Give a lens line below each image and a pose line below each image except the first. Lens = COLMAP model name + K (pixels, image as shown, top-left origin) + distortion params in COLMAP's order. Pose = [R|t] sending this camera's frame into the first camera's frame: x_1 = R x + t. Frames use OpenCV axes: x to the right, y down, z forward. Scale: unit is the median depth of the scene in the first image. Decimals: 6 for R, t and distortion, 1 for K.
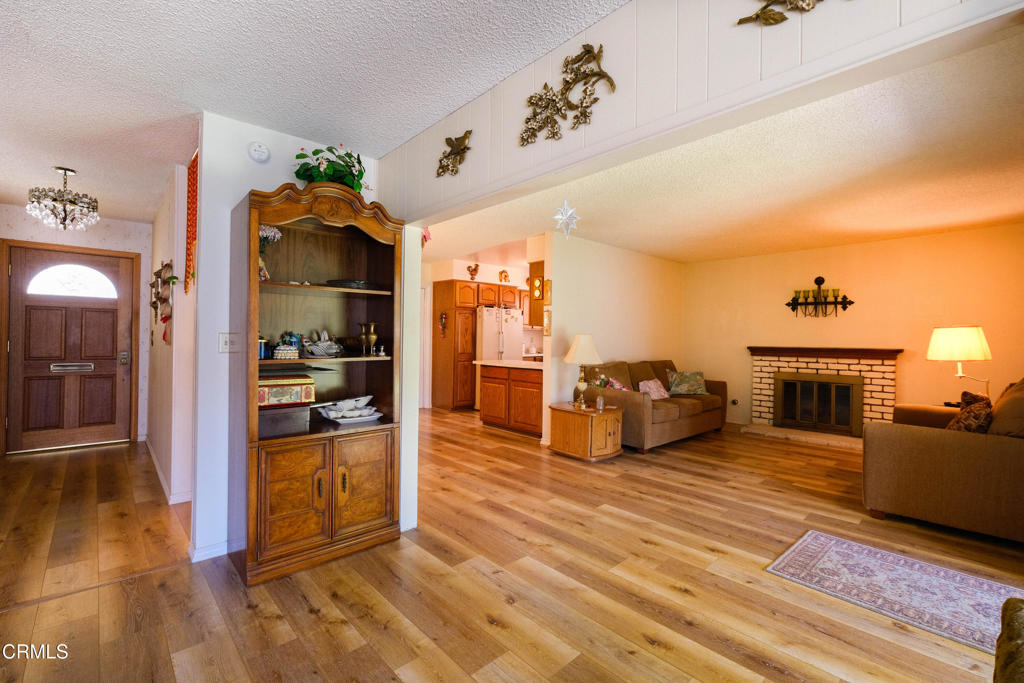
lens RADIAL K [[446.5, 0, 511.8], [0, 446.5, 338.0], [0, 0, 1]] dist [-0.008129, 0.000463]
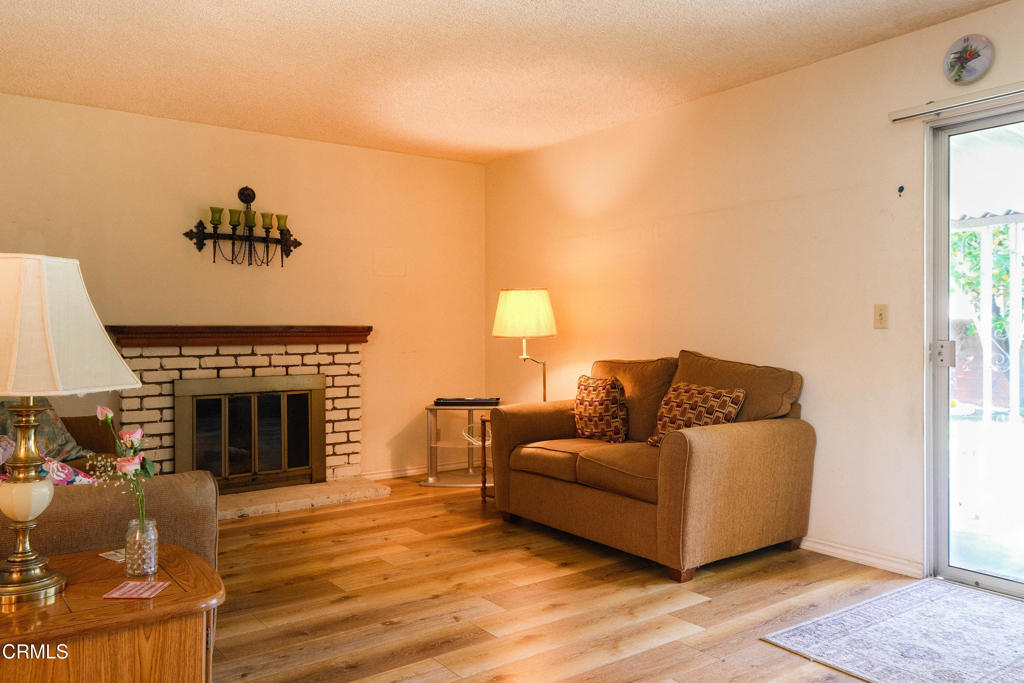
lens RADIAL K [[763.2, 0, 512.1], [0, 763.2, 342.9], [0, 0, 1]] dist [0.005426, 0.000557]
pose [[0.110197, -0.026127, 0.993566, -0.158230], [0.003990, 0.999658, 0.025845, 0.021428], [-0.993902, 0.001117, 0.110264, 0.640221]]
